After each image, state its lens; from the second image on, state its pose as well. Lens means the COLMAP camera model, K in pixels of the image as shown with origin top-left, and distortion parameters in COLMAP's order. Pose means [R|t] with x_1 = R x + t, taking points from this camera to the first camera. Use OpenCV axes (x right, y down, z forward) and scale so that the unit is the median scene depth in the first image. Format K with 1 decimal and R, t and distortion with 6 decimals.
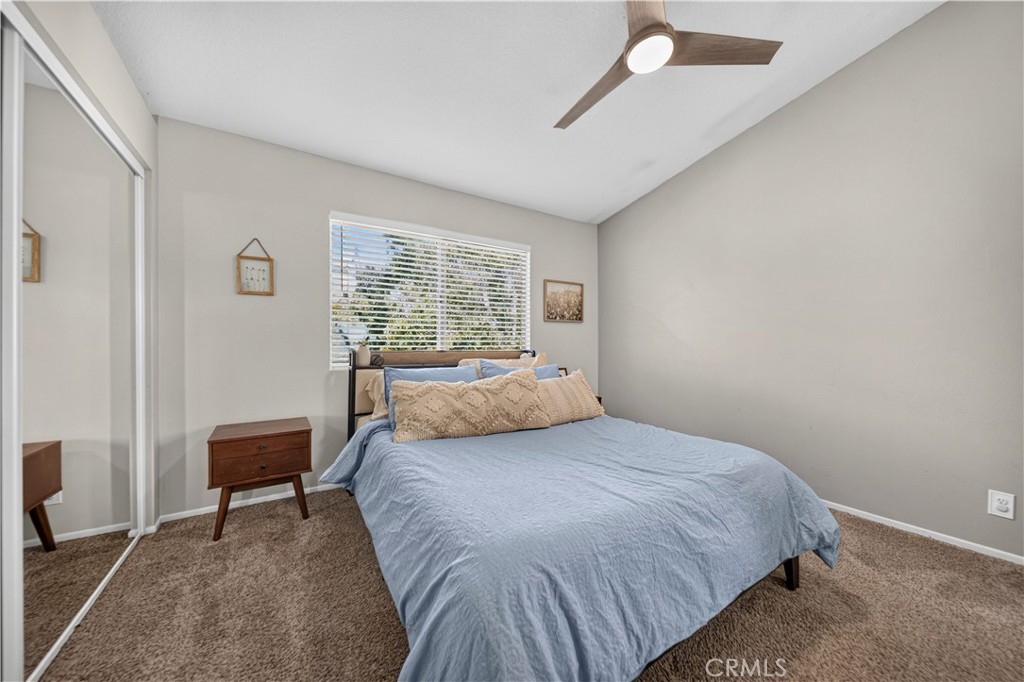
lens RADIAL K [[356.3, 0, 512.9], [0, 356.3, 344.7], [0, 0, 1]] dist [-0.002776, -0.000110]
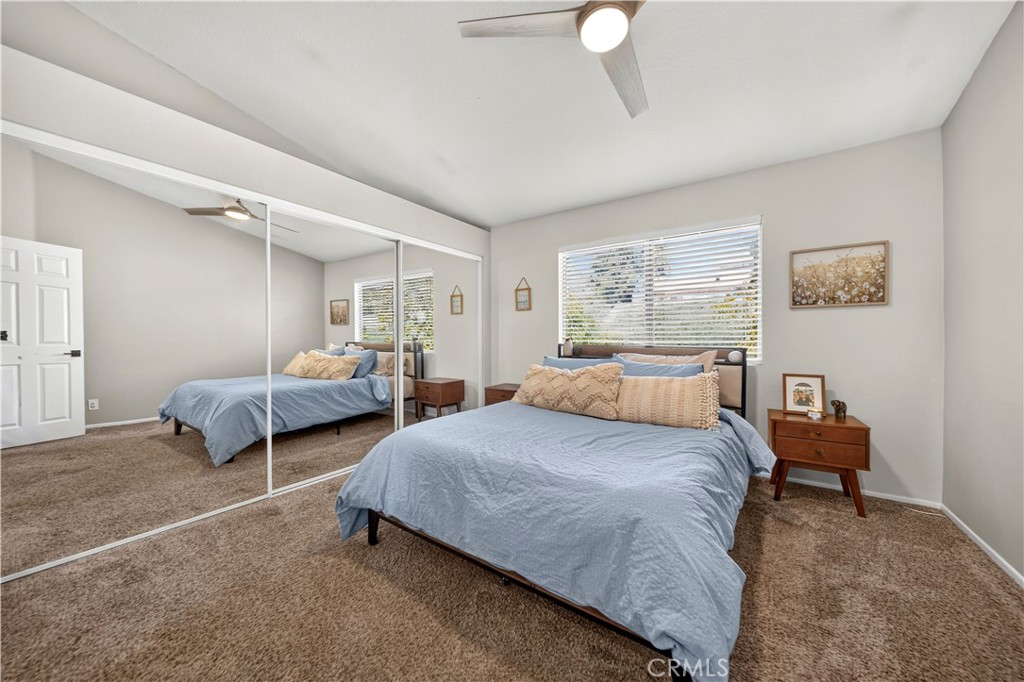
lens RADIAL K [[356.3, 0, 514.7], [0, 356.3, 339.5], [0, 0, 1]] dist [-0.002776, -0.000110]
pose [[0.382851, 0.003371, -0.923804, 0.540636], [-0.002316, 0.999994, 0.002689, -0.003067], [0.923807, 0.001110, 0.382856, 0.192961]]
